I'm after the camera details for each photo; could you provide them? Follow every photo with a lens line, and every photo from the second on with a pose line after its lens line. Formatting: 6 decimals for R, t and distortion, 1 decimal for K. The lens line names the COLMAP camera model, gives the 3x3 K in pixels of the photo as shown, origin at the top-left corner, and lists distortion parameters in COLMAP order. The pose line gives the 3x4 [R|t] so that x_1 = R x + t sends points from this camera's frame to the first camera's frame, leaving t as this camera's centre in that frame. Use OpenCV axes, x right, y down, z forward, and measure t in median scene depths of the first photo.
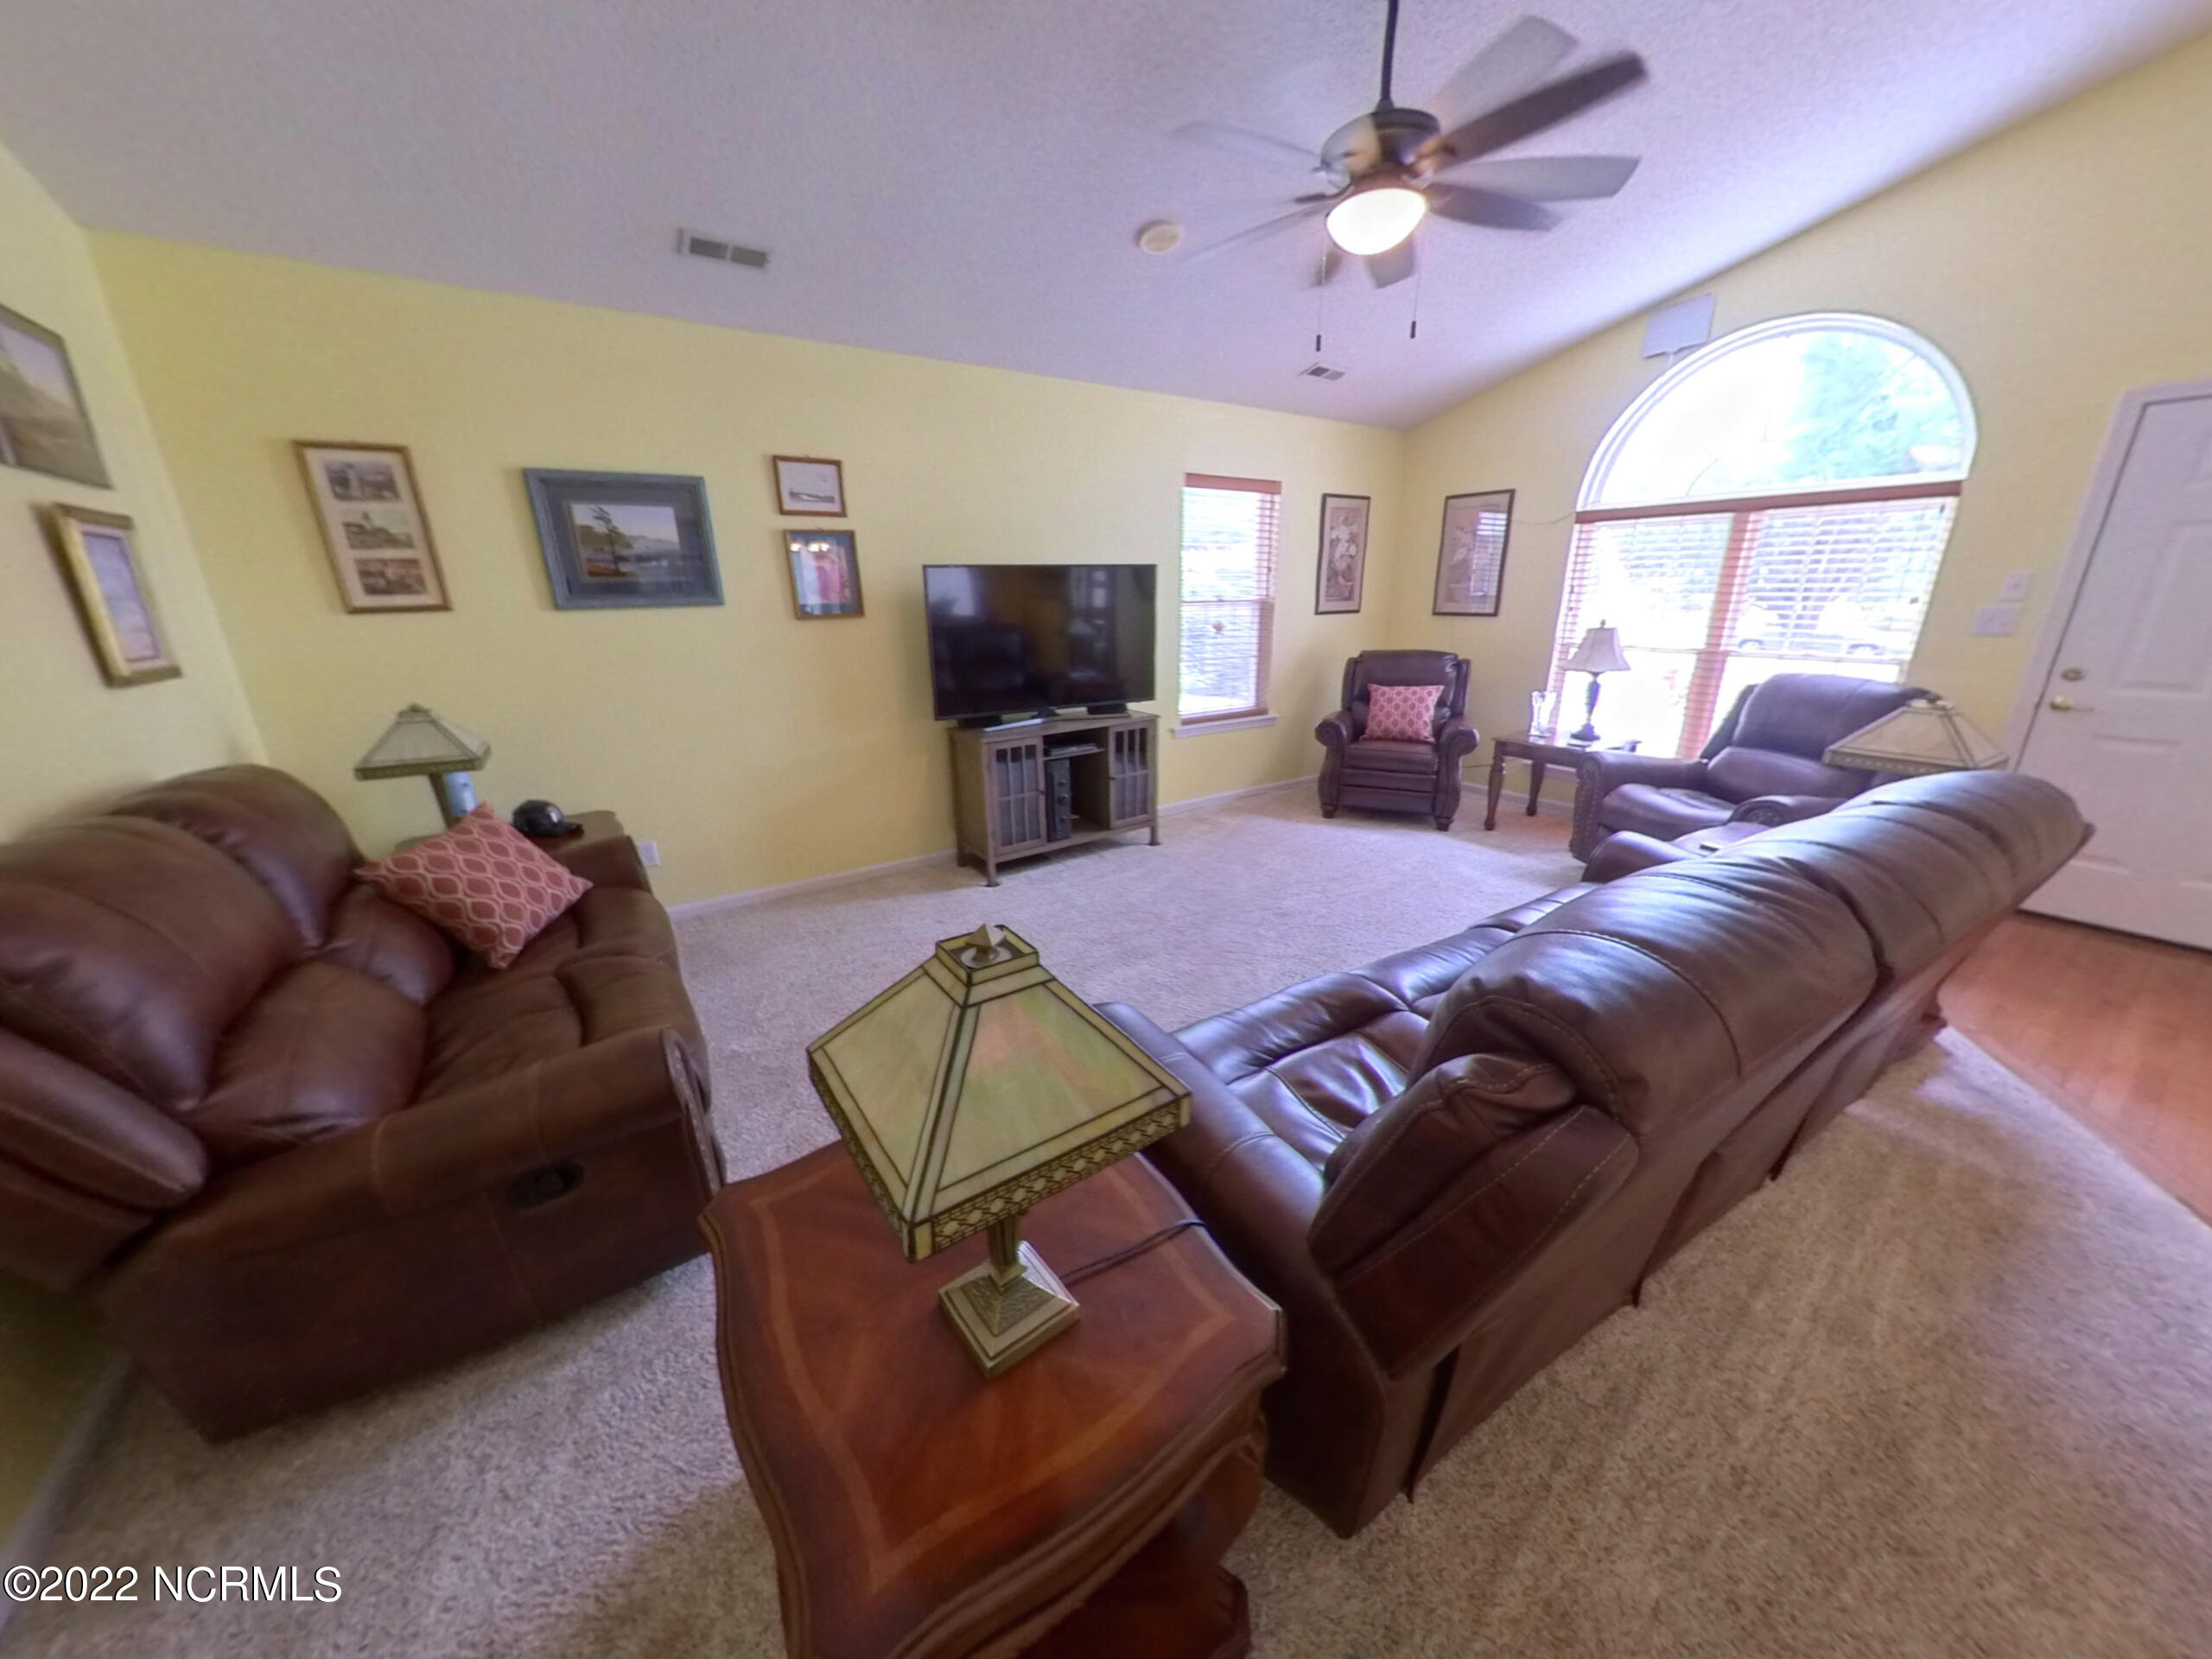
lens RADIAL K [[760.4, 0, 1122.5], [0, 760.4, 834.9], [0, 0, 1]] dist [-0.001434, -0.000289]
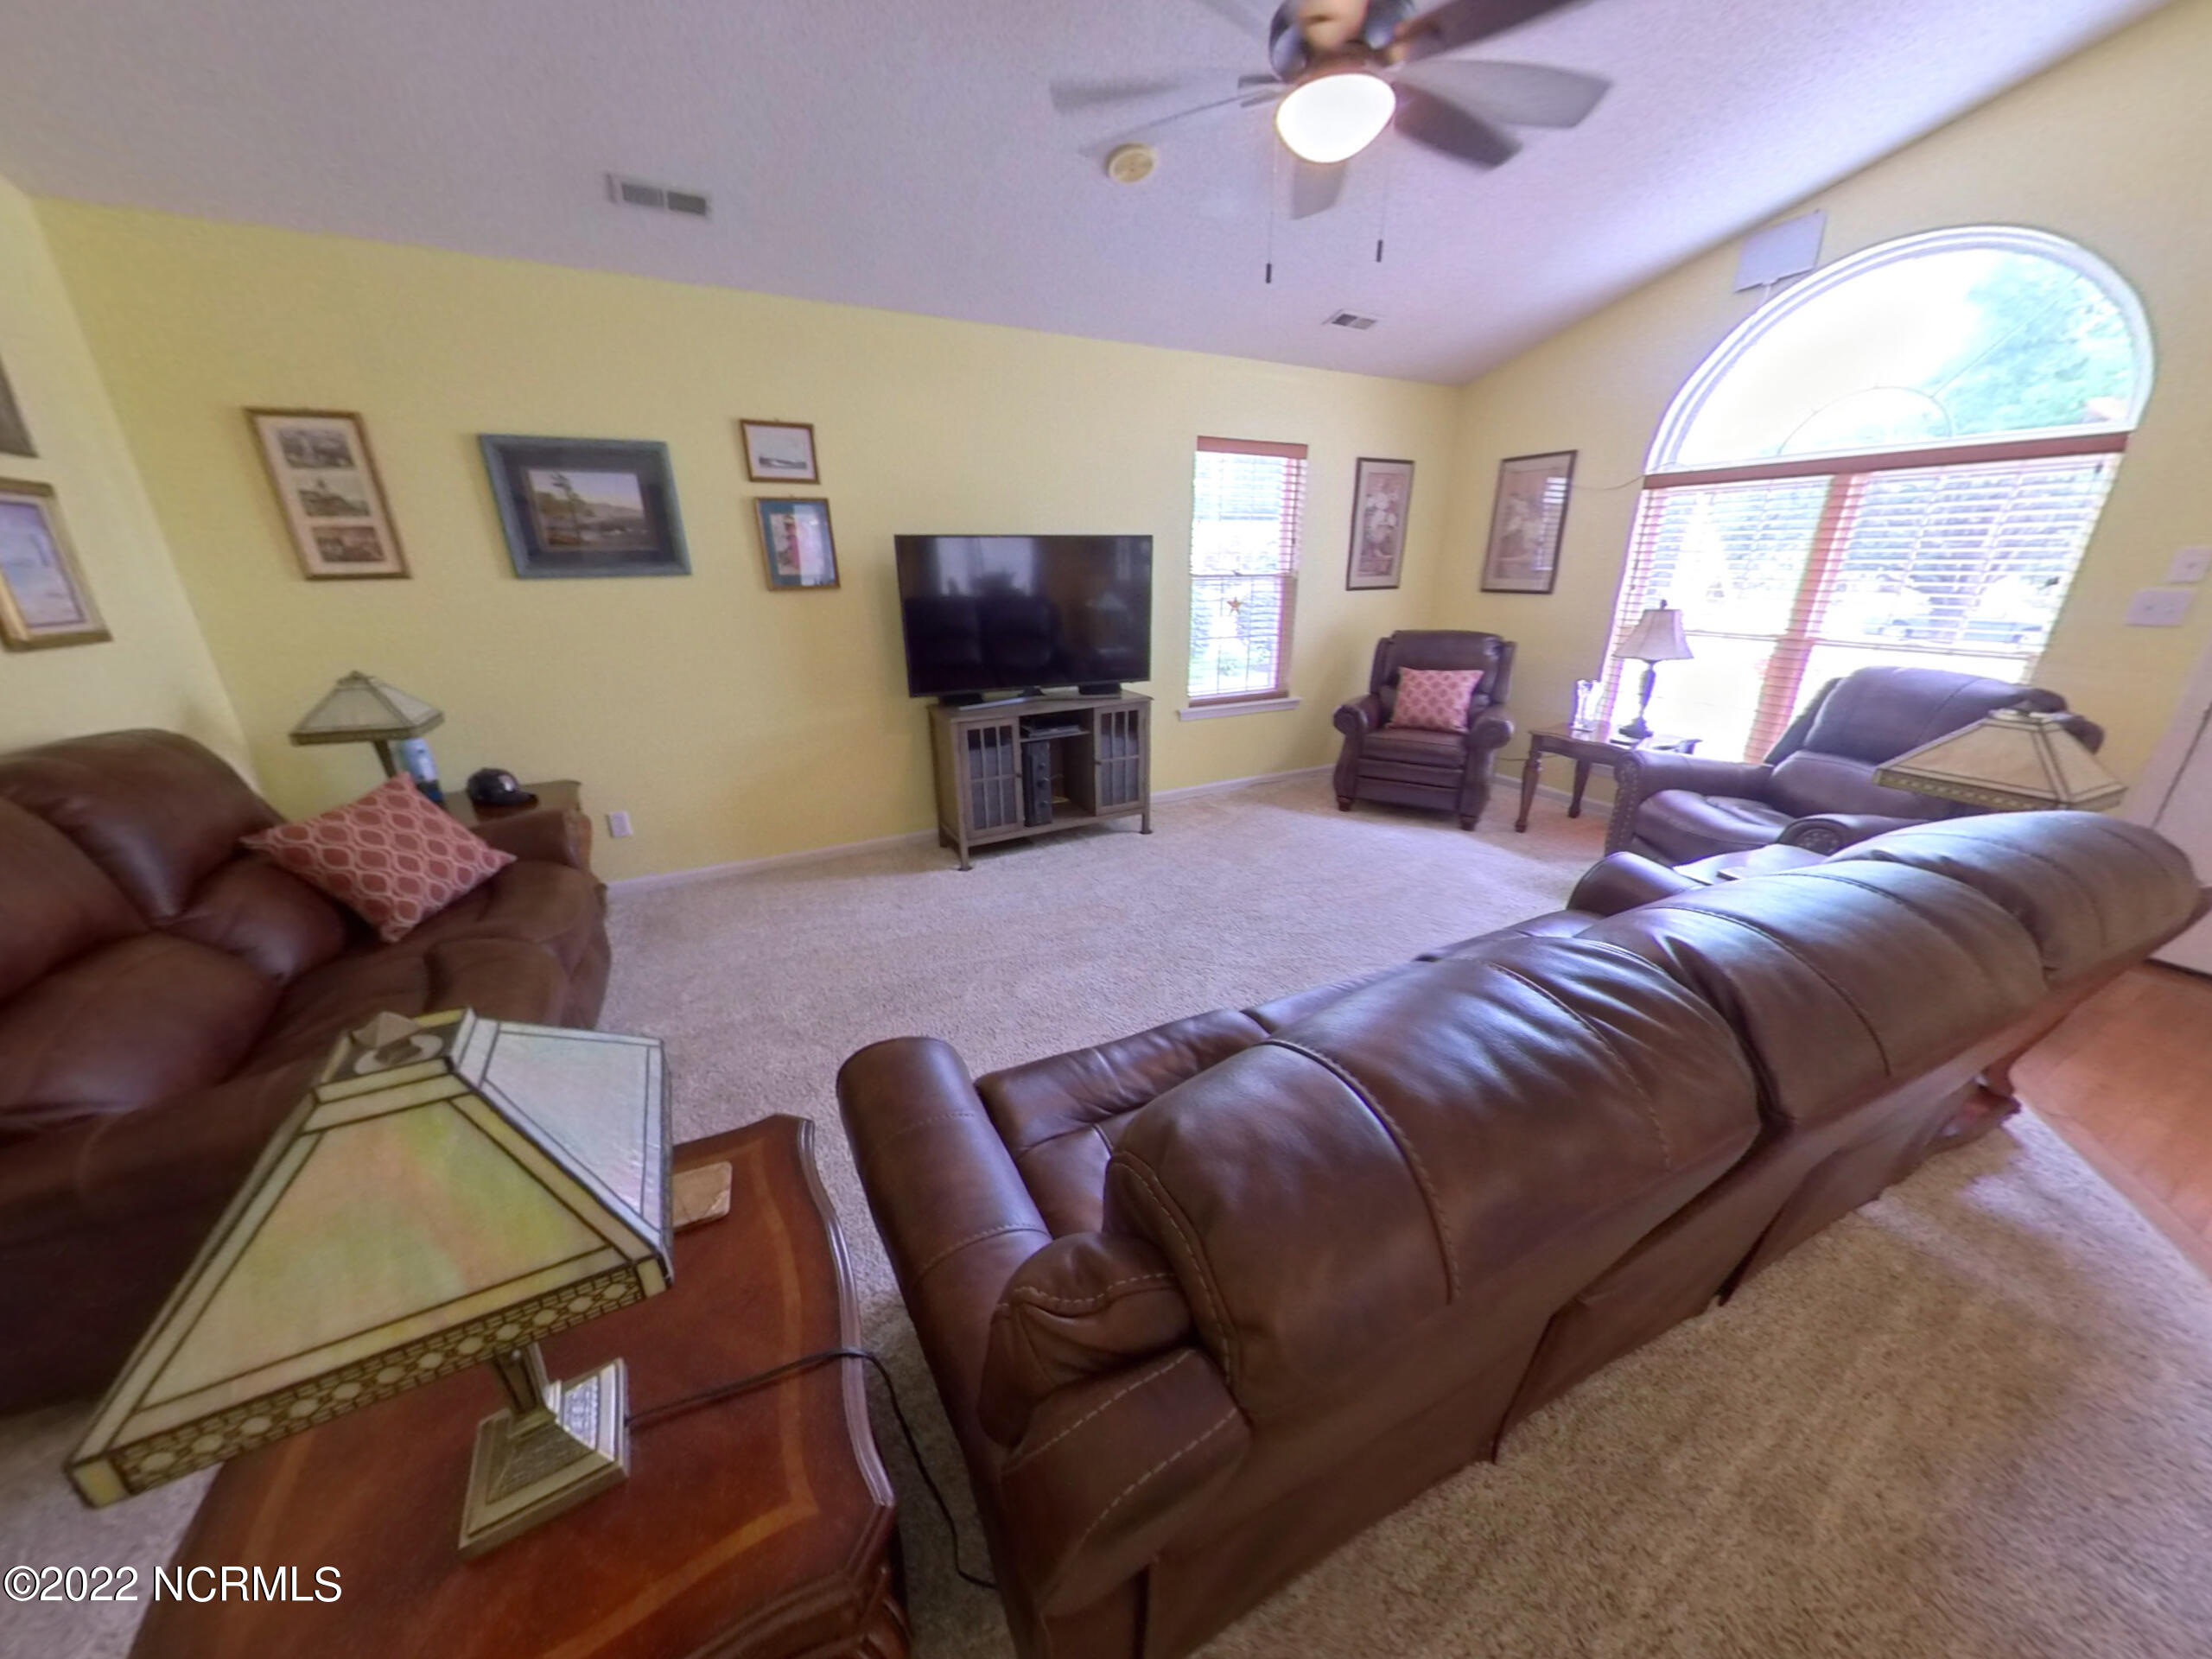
lens RADIAL K [[753.3, 0, 1120.0], [0, 753.3, 835.1], [0, 0, 1]] dist [-0.002385, 0.000120]
pose [[0.993584, 0.044148, -0.104123, 0.144231], [-0.040332, 0.998445, 0.038482, -0.025889], [0.105660, -0.034036, 0.993820, 0.078300]]
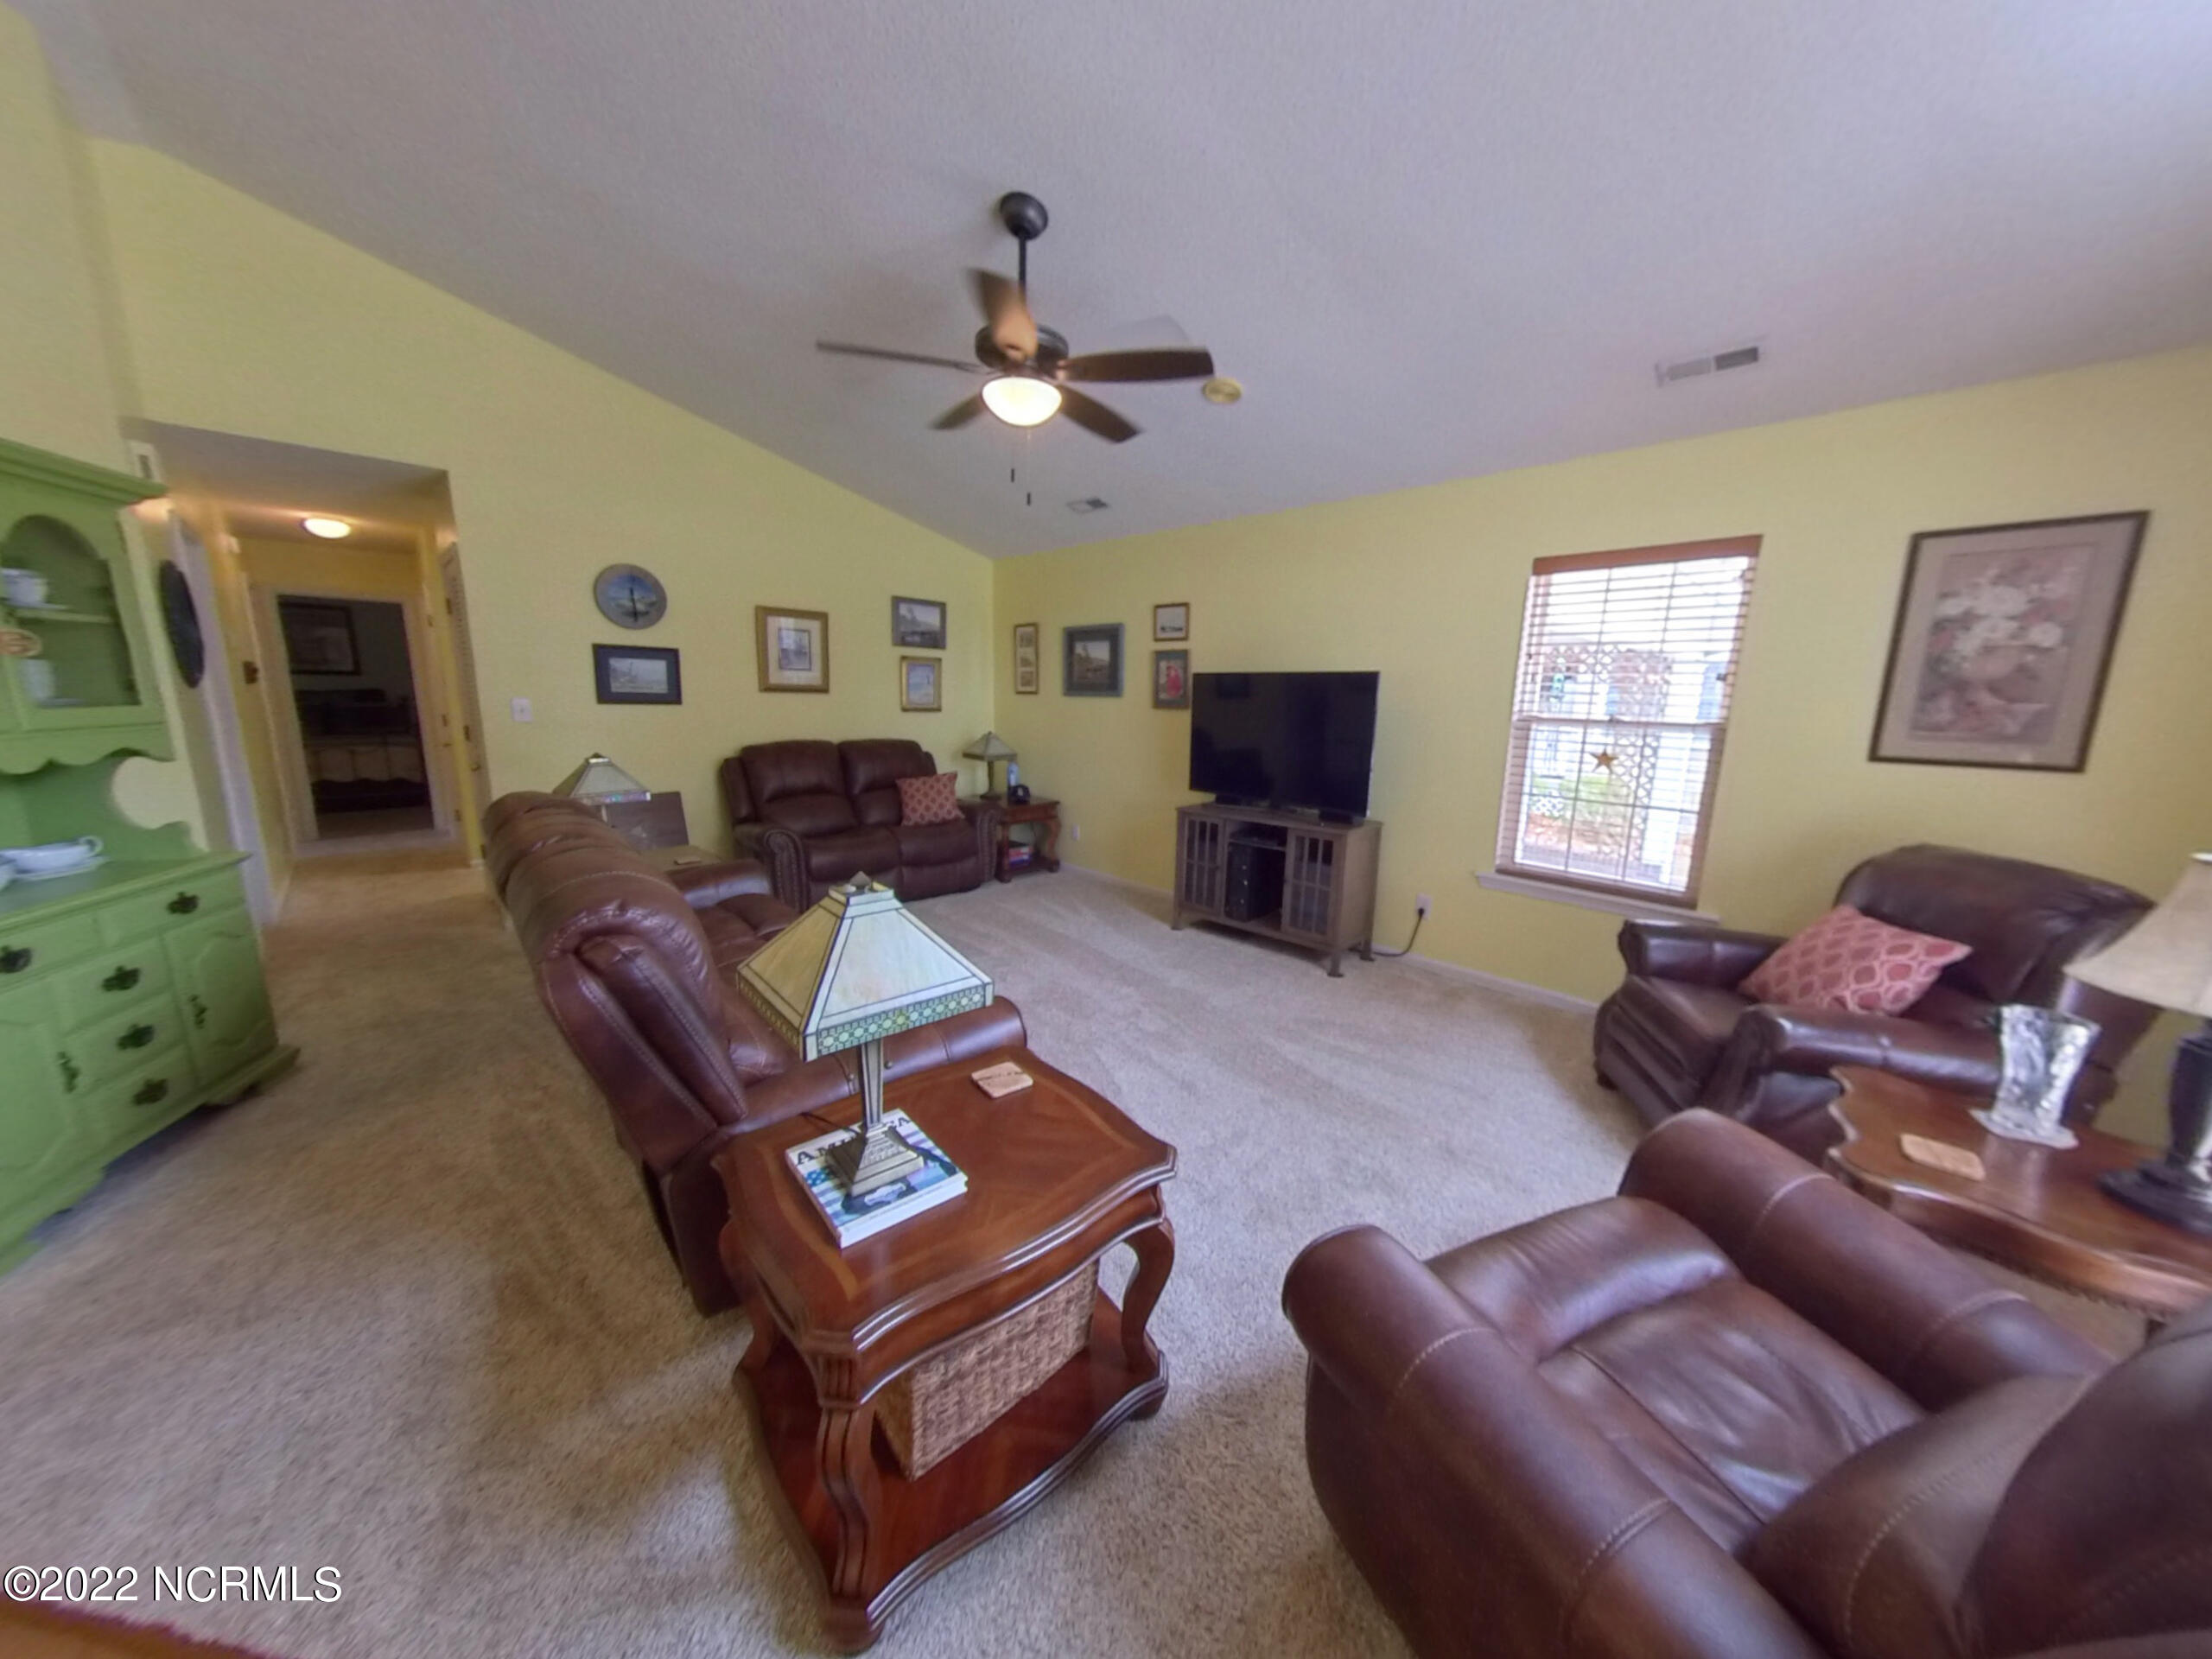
lens RADIAL K [[760.4, 0, 1122.5], [0, 760.4, 834.9], [0, 0, 1]] dist [-0.001434, -0.000289]
pose [[0.172863, 0.196817, -0.965081, 1.104384], [-0.331465, 0.934305, 0.131169, -0.236545], [0.927496, 0.297217, 0.226745, 0.709490]]
